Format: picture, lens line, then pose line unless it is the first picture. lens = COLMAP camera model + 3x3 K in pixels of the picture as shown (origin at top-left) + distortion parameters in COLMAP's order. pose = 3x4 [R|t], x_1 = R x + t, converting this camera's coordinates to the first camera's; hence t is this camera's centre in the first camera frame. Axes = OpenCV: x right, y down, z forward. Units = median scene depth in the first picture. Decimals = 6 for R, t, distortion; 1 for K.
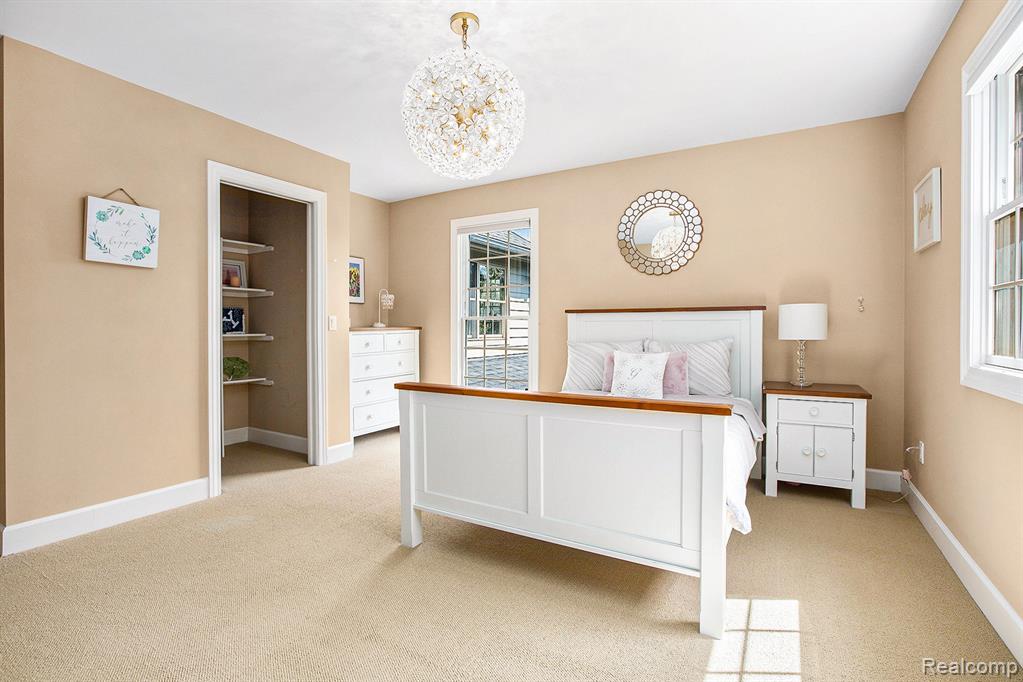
lens RADIAL K [[498.4, 0, 511.5], [0, 498.4, 341.0], [0, 0, 1]] dist [-0.001061, 0.000045]
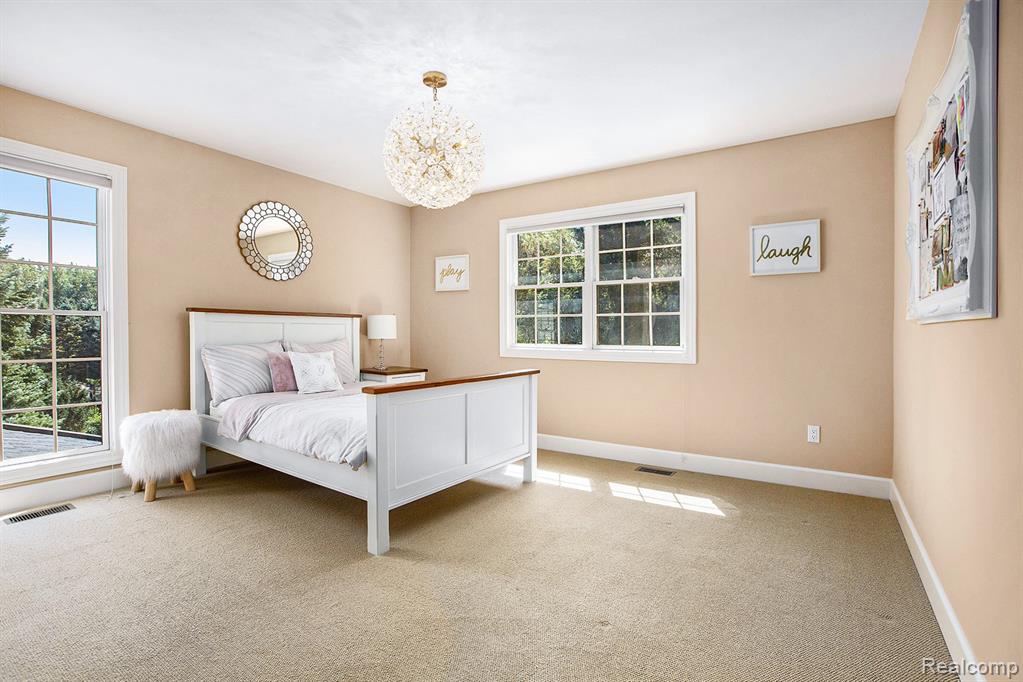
lens RADIAL K [[498.4, 0, 511.5], [0, 498.4, 341.0], [0, 0, 1]] dist [-0.001061, 0.000045]
pose [[0.057126, -0.015880, 0.998241, -0.776283], [0.019803, 0.999695, 0.014770, -0.008943], [-0.998171, 0.018924, 0.057423, 0.454862]]
